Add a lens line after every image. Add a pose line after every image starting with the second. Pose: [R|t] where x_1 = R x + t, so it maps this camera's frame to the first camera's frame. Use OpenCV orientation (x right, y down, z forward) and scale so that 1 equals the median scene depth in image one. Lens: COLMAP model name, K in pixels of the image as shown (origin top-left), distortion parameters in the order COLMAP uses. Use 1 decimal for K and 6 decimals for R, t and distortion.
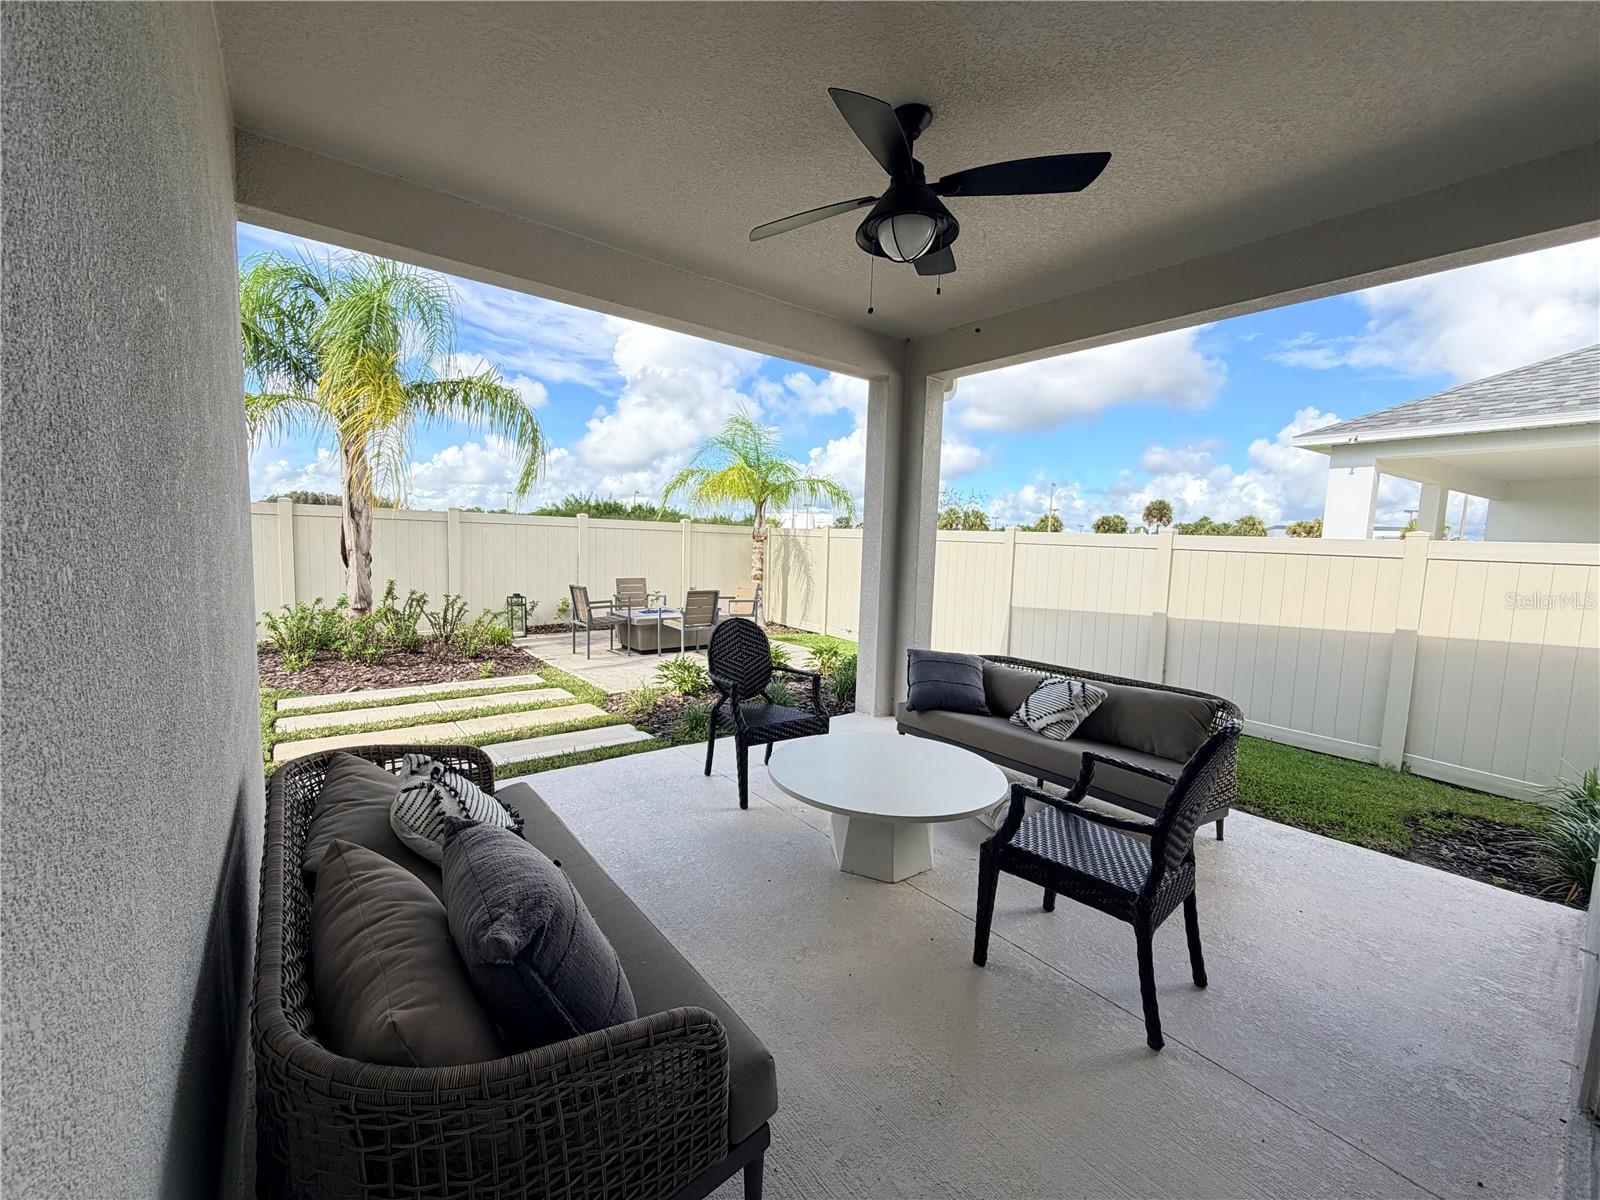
lens RADIAL K [[638.2, 0, 793.3], [0, 638.2, 600.3], [0, 0, 1]] dist [0.001564, 0.000426]
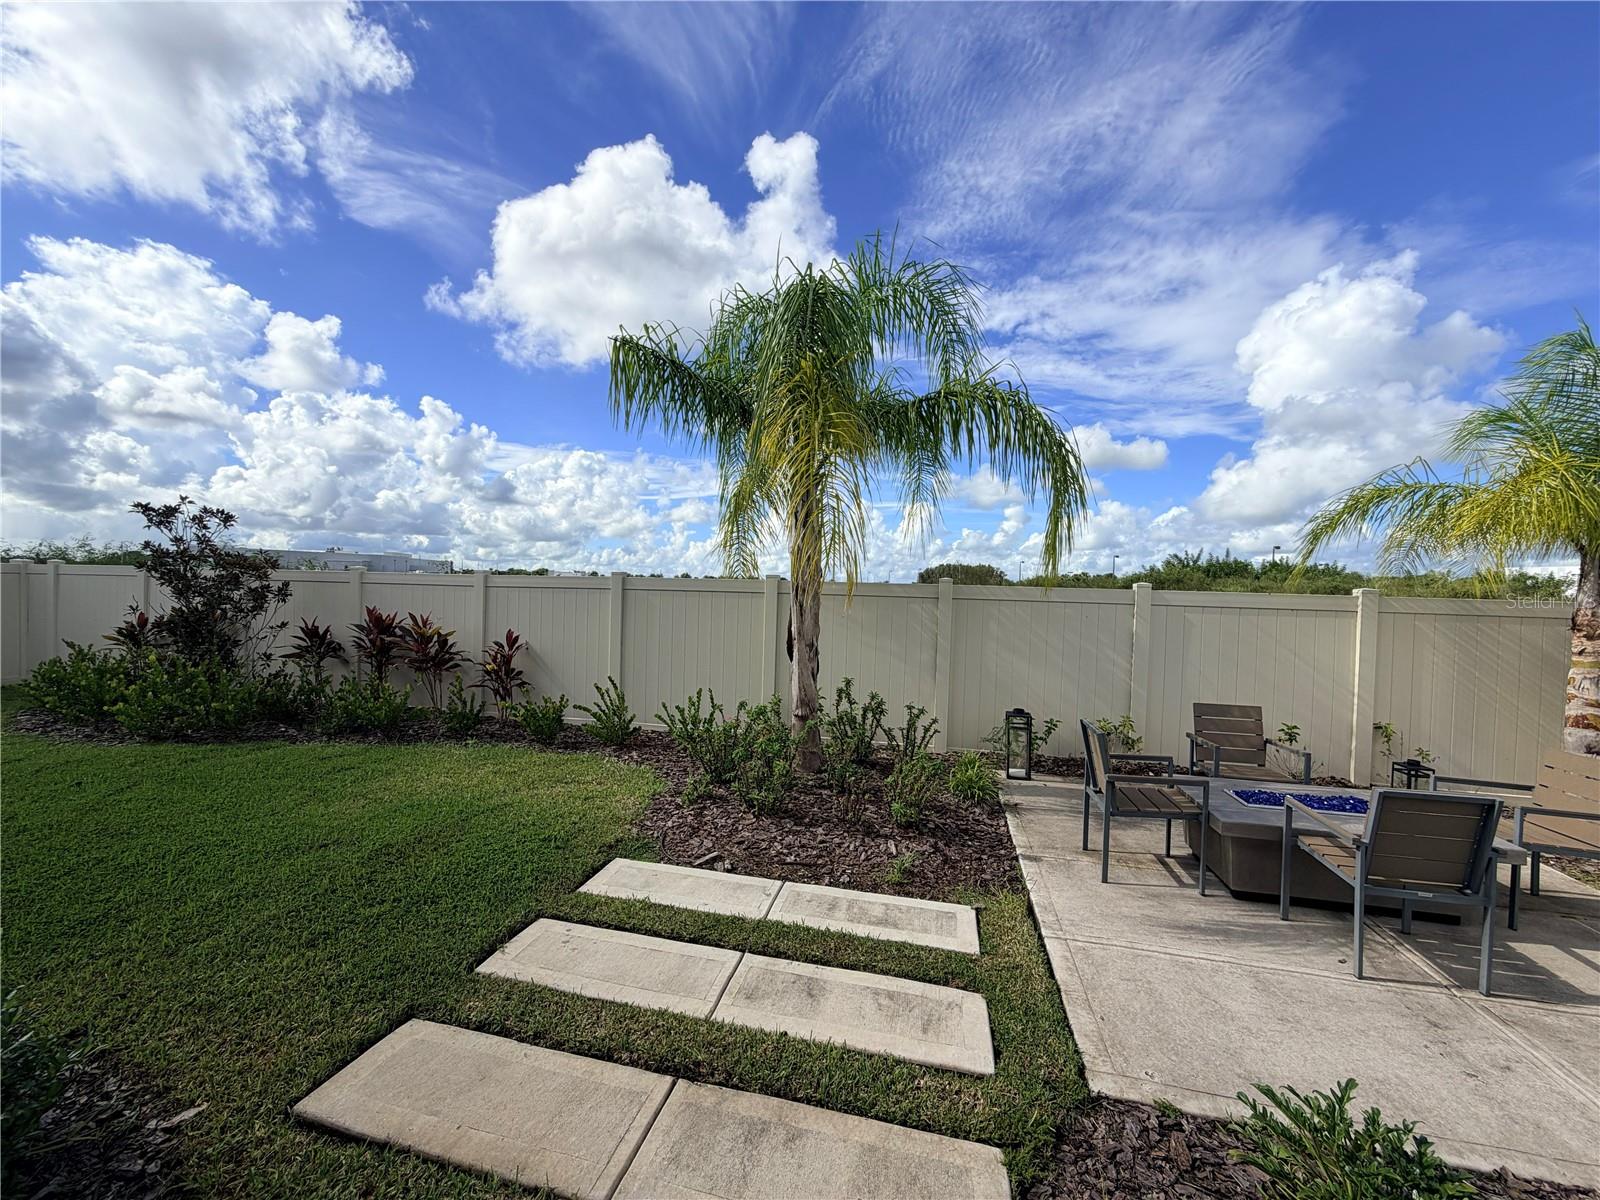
lens RADIAL K [[637.8, 0, 800.0], [0, 637.8, 600.0], [0, 0, 1]] dist [-0.000472, 0.000032]
pose [[0.635448, 0.001602, -0.772142, -0.181086], [-0.079041, 0.994880, -0.062984, -0.142442], [0.768088, 0.101055, 0.632321, 0.955210]]
